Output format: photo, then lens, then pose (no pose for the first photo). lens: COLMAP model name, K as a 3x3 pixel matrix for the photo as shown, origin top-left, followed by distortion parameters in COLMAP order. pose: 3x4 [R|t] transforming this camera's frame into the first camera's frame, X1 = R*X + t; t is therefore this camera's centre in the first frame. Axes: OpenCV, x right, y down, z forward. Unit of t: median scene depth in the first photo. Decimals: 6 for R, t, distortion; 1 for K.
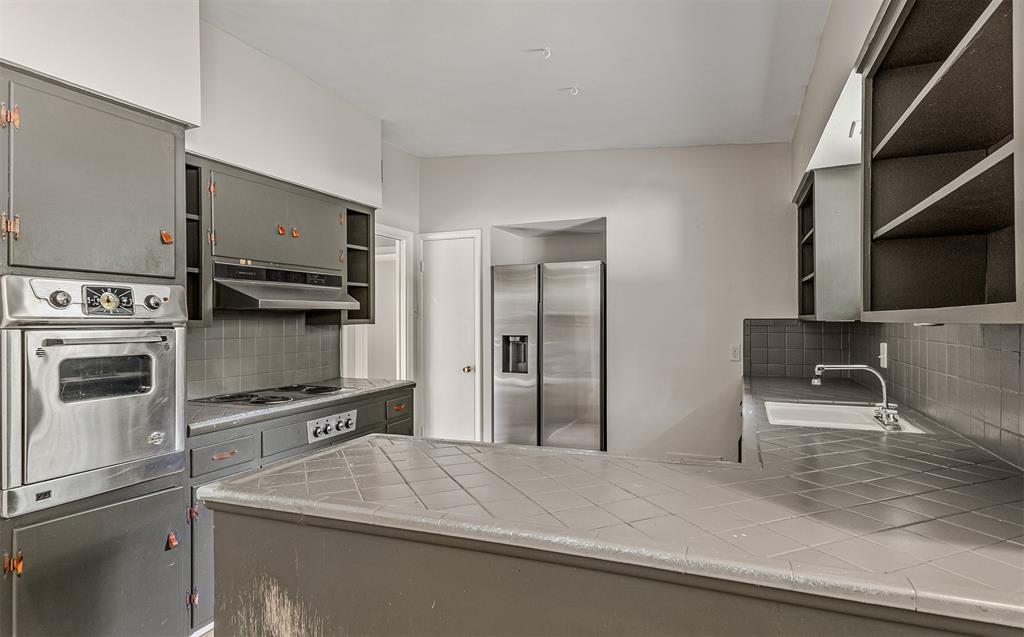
lens RADIAL K [[534.4, 0, 516.5], [0, 534.4, 323.5], [0, 0, 1]] dist [0.005428, 0.000399]
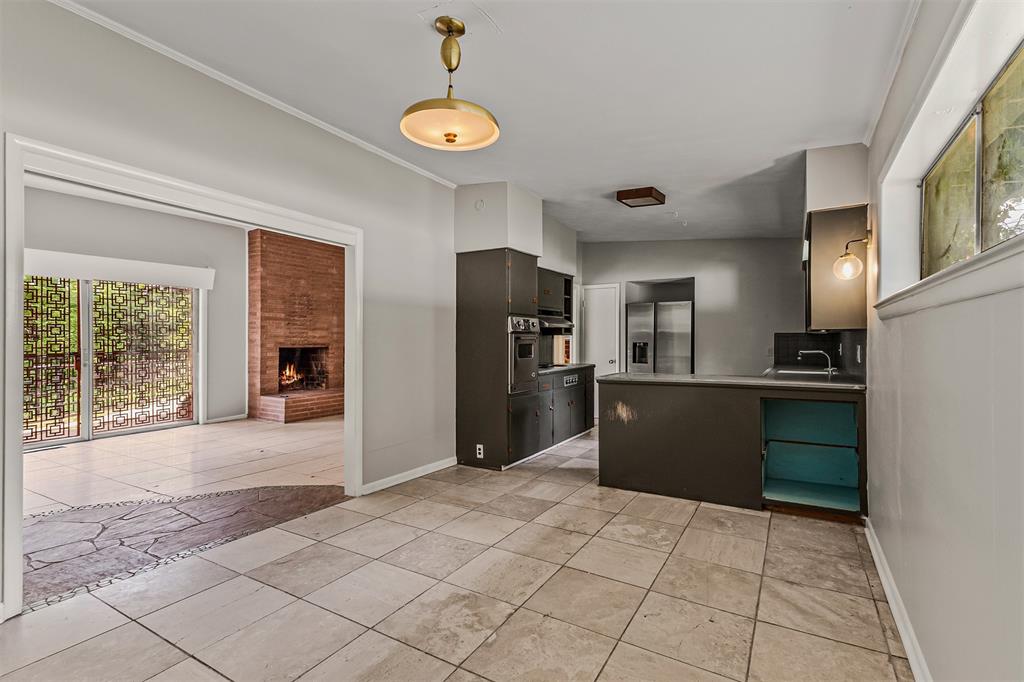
lens RADIAL K [[476.4, 0, 512.1], [0, 476.4, 338.4], [0, 0, 1]] dist [0.018735, -0.000560]
pose [[0.989414, 0.004872, -0.145041, -0.241068], [-0.005814, 0.999965, -0.006071, 0.025605], [0.145006, 0.006850, 0.989407, -0.793024]]
